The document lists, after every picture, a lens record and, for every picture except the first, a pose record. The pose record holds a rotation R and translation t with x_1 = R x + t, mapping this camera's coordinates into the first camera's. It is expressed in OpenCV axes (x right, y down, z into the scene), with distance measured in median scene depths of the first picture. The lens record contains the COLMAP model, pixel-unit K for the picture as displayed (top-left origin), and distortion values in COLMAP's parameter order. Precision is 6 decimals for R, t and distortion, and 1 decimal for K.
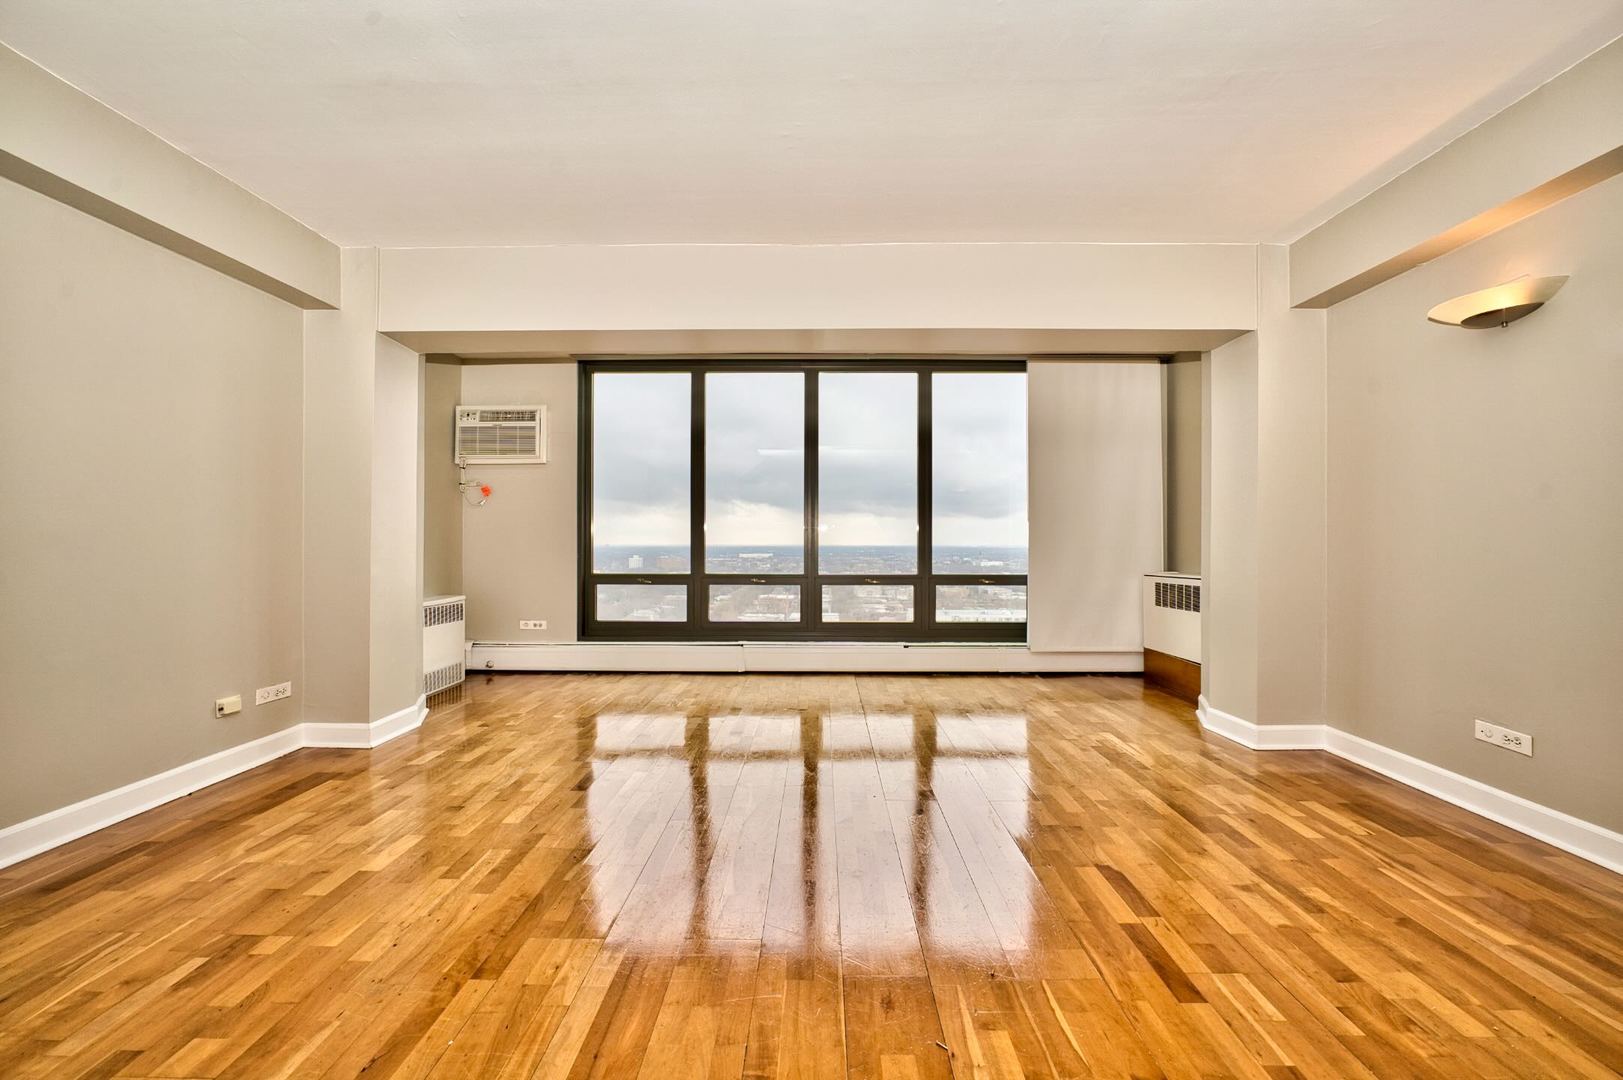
lens RADIAL K [[705.3, 0, 811.5], [0, 705.3, 540.0], [0, 0, 1]] dist [-0.025975, 0.007816]
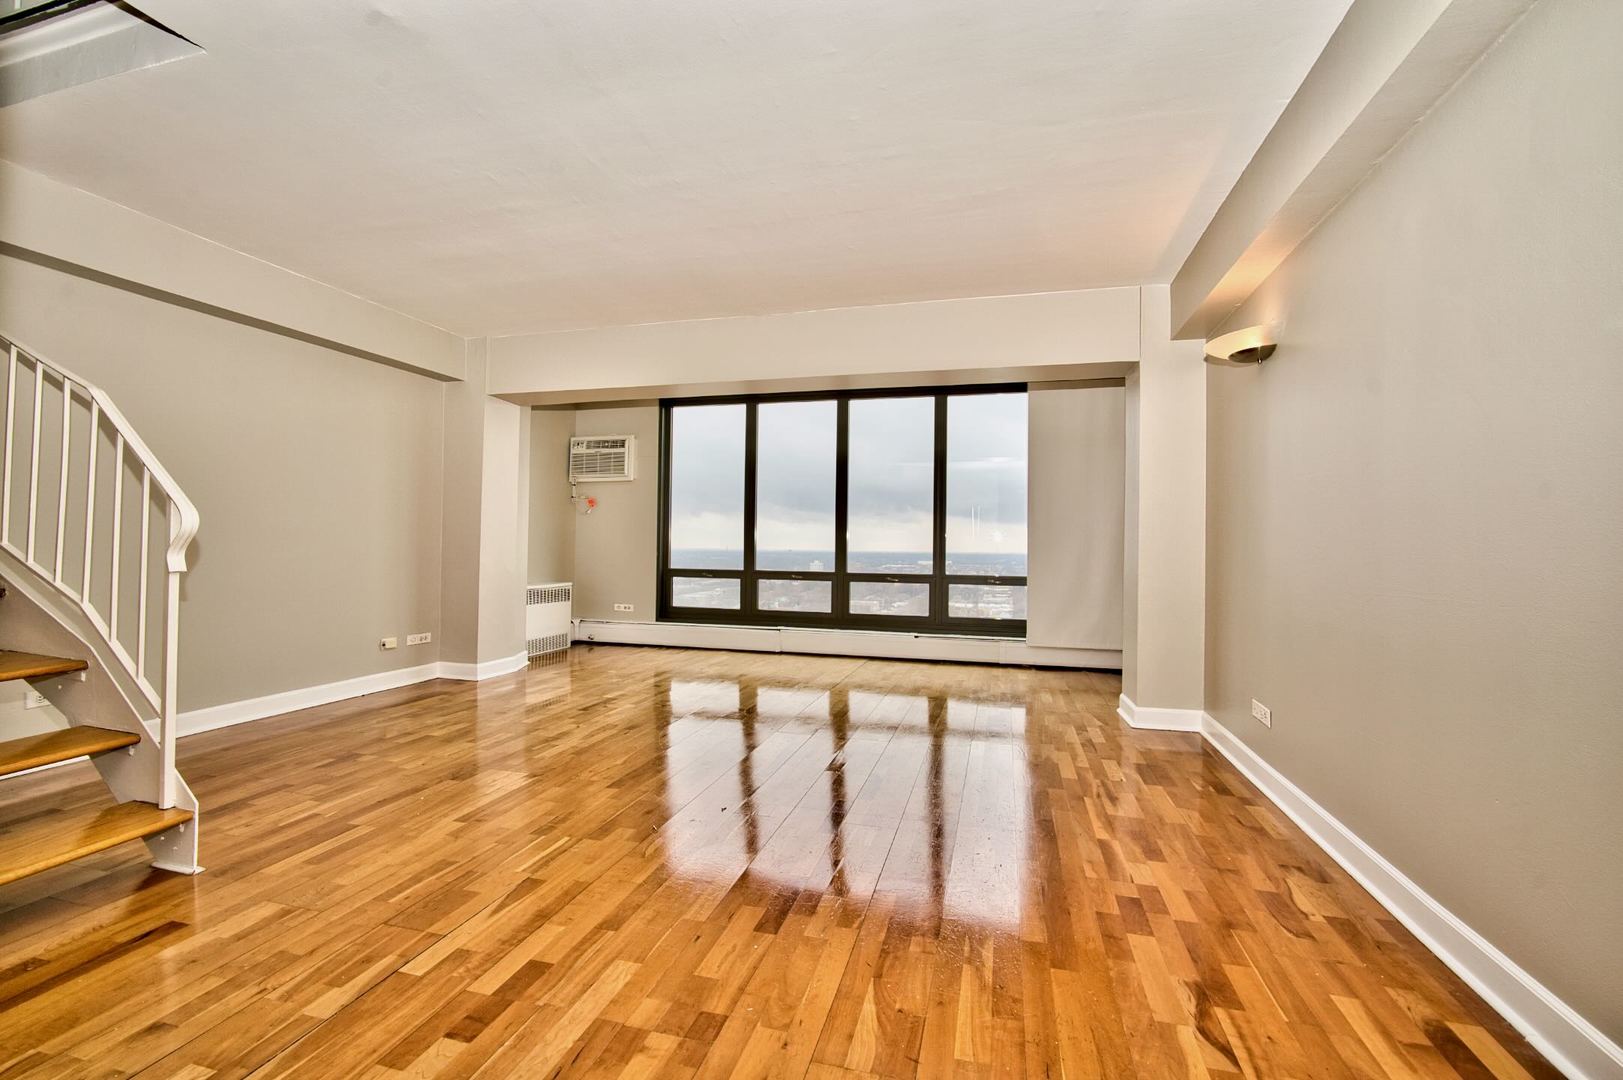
lens RADIAL K [[705.3, 0, 811.5], [0, 705.3, 540.0], [0, 0, 1]] dist [-0.025975, 0.007816]
pose [[0.968420, 0.008980, -0.249162, 0.285942], [-0.011276, 0.999906, -0.007790, 0.005428], [0.249069, 0.010353, 0.968431, -0.173158]]
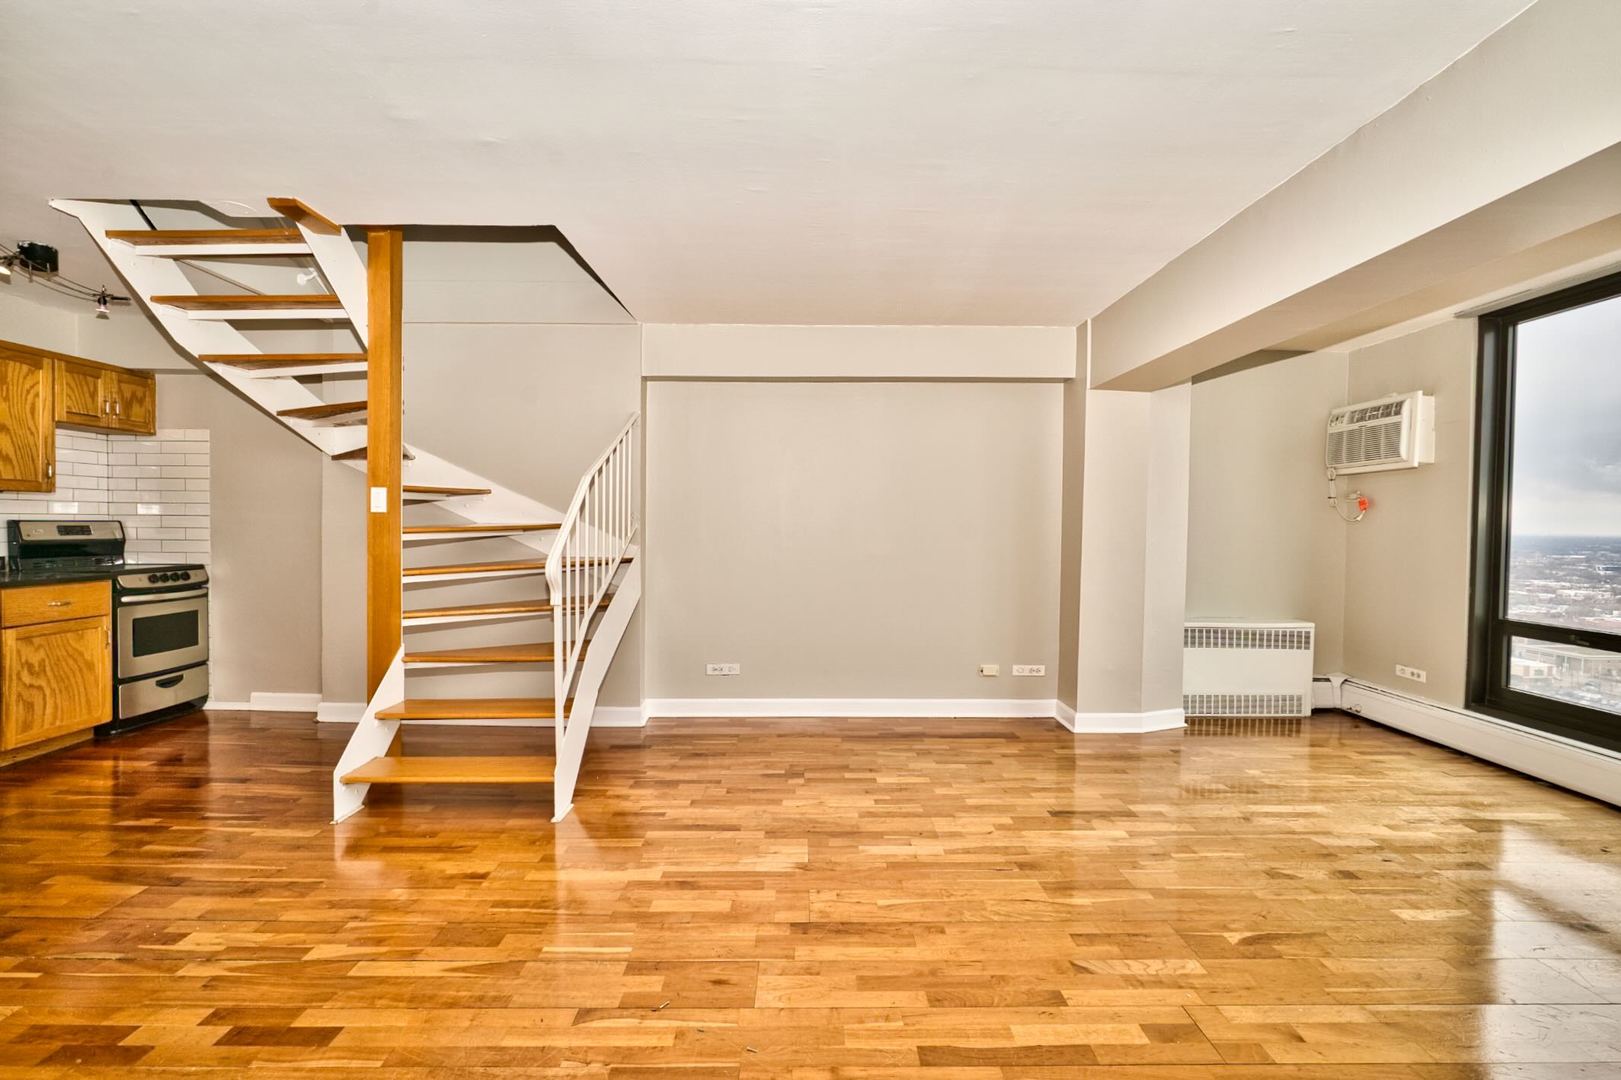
lens RADIAL K [[716.0, 0, 810.5], [0, 716.0, 540.0], [0, 0, 1]] dist [-0.024350, 0.006648]
pose [[0.023507, 0.023618, -0.999445, 0.427175], [-0.007259, 0.999699, 0.023453, -0.047470], [0.999697, 0.006704, 0.023671, 0.355584]]
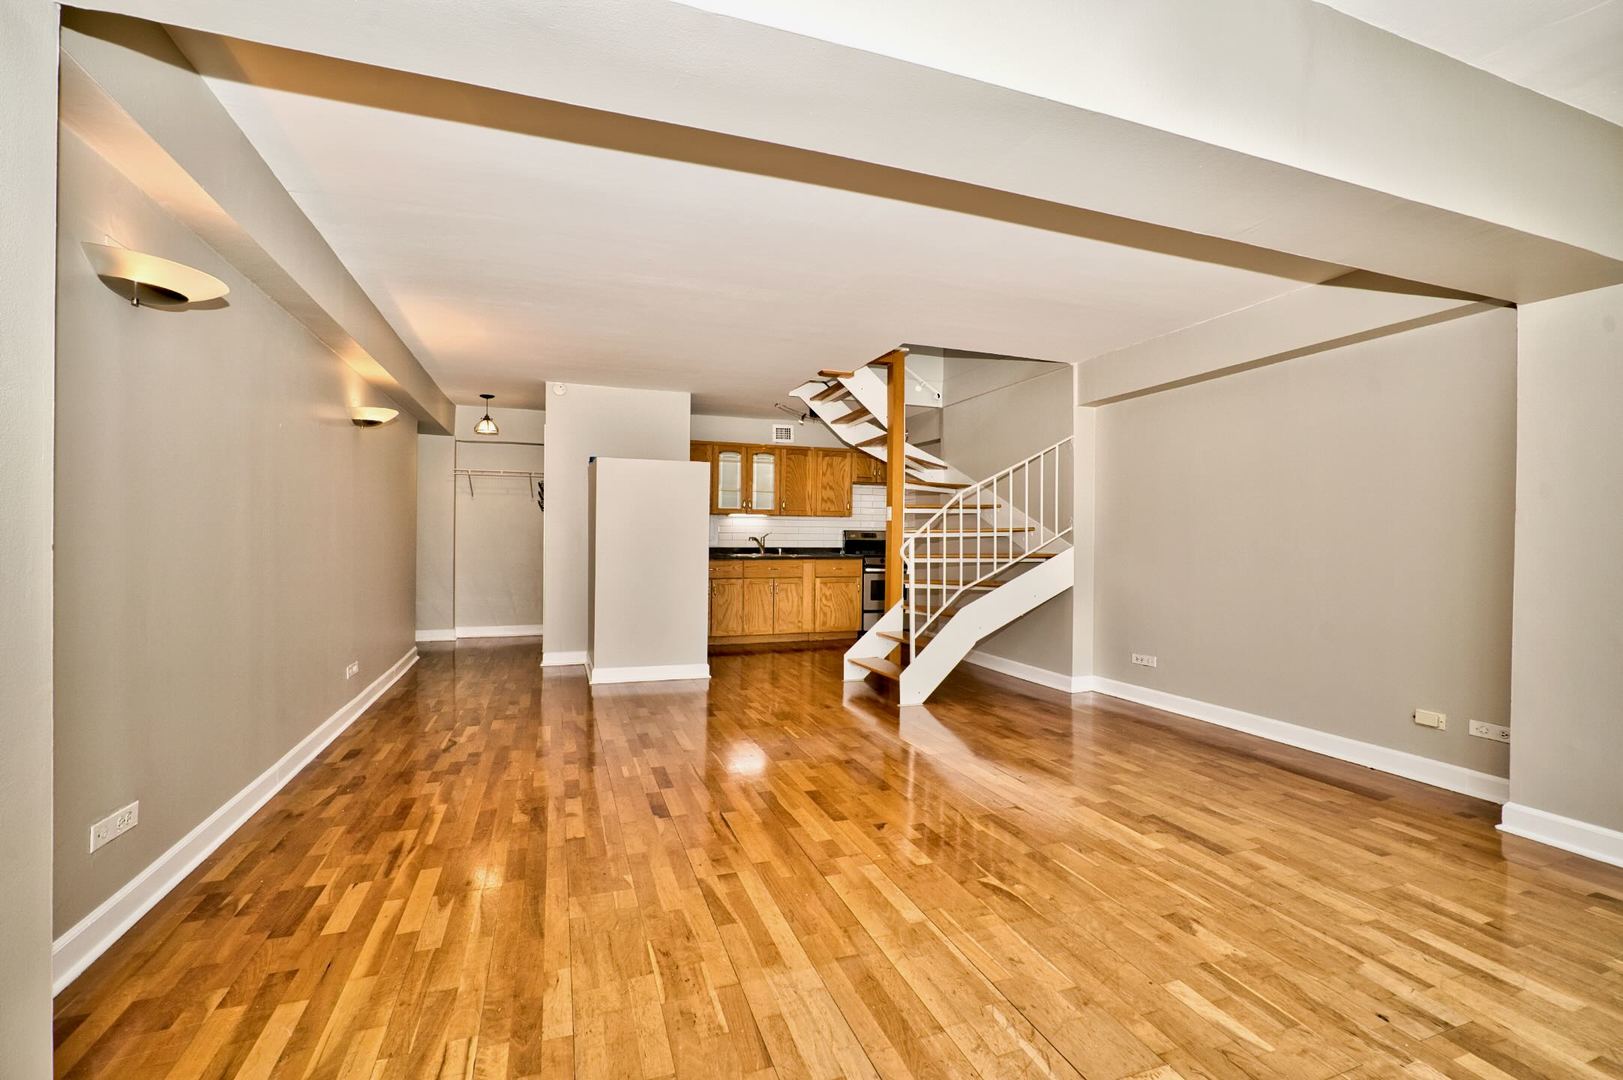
lens RADIAL K [[705.3, 0, 811.5], [0, 705.3, 540.0], [0, 0, 1]] dist [-0.025975, 0.007816]
pose [[-0.934634, -0.006521, -0.355551, 0.281906], [-0.007378, 0.999972, 0.001054, -0.022034], [0.355534, 0.003609, -0.934656, 1.035131]]
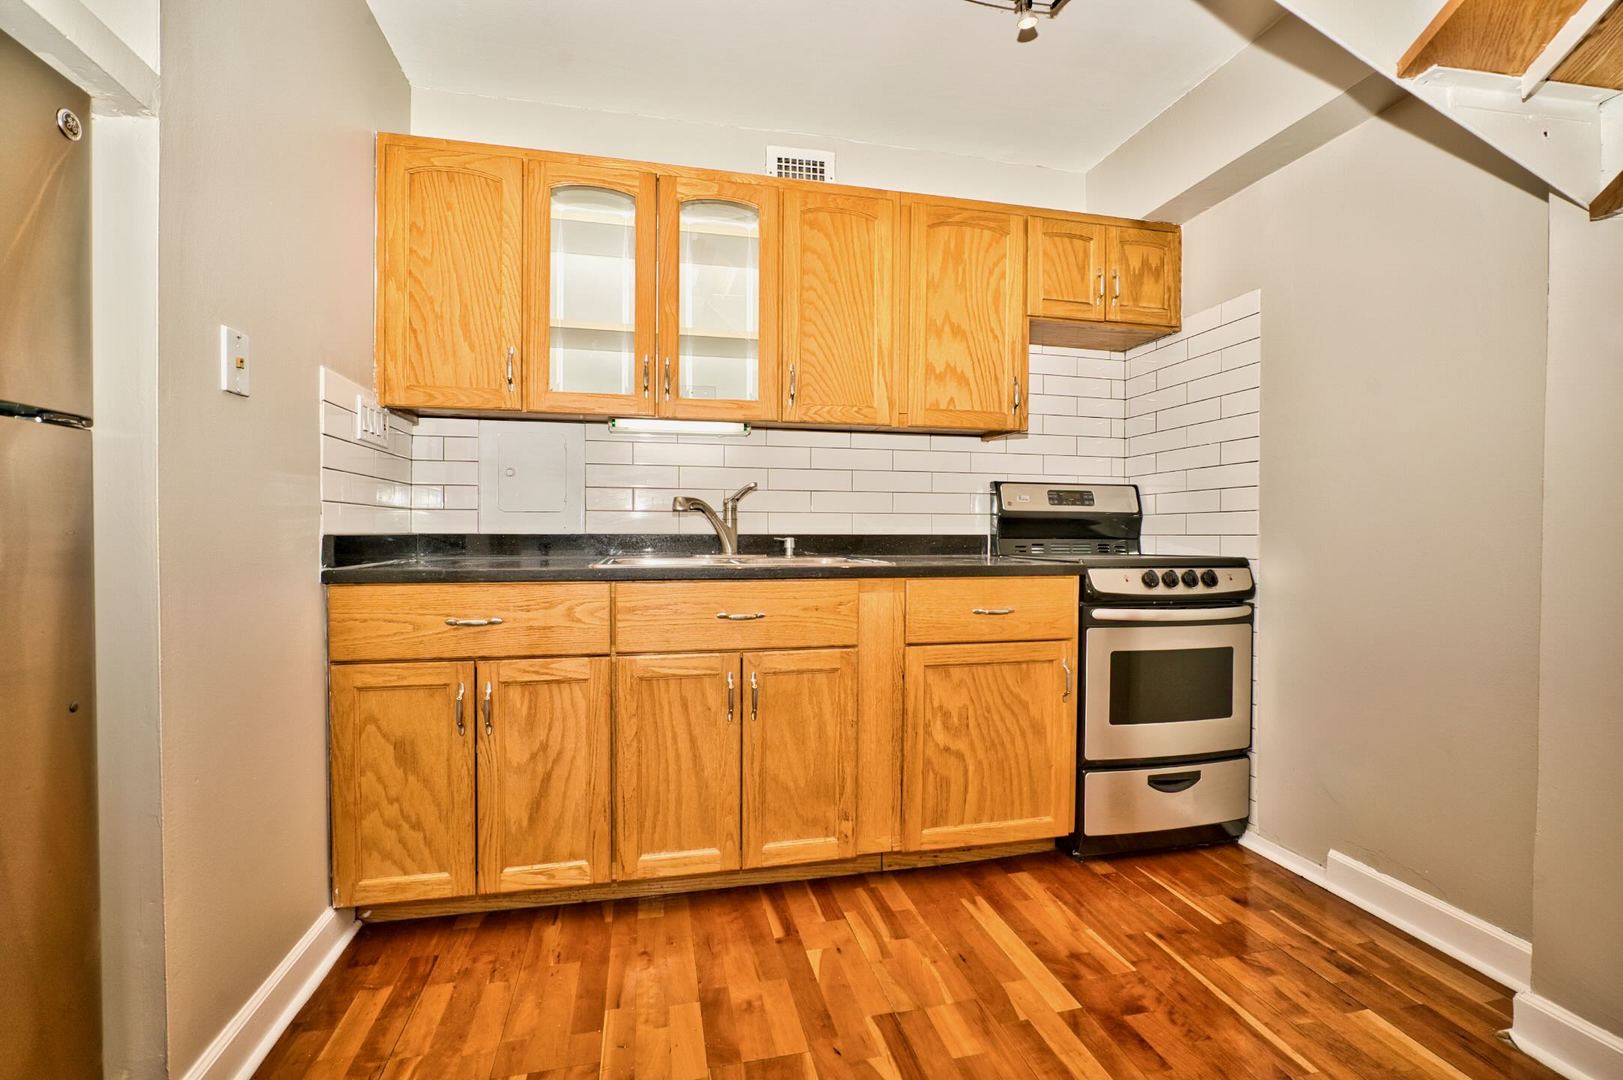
lens RADIAL K [[705.3, 0, 811.5], [0, 705.3, 540.0], [0, 0, 1]] dist [-0.025975, 0.007816]
pose [[-0.971415, -0.001370, -0.237384, -0.133270], [-0.002573, 0.999985, 0.004759, -0.000857], [0.237374, 0.005234, -0.971404, -0.042357]]
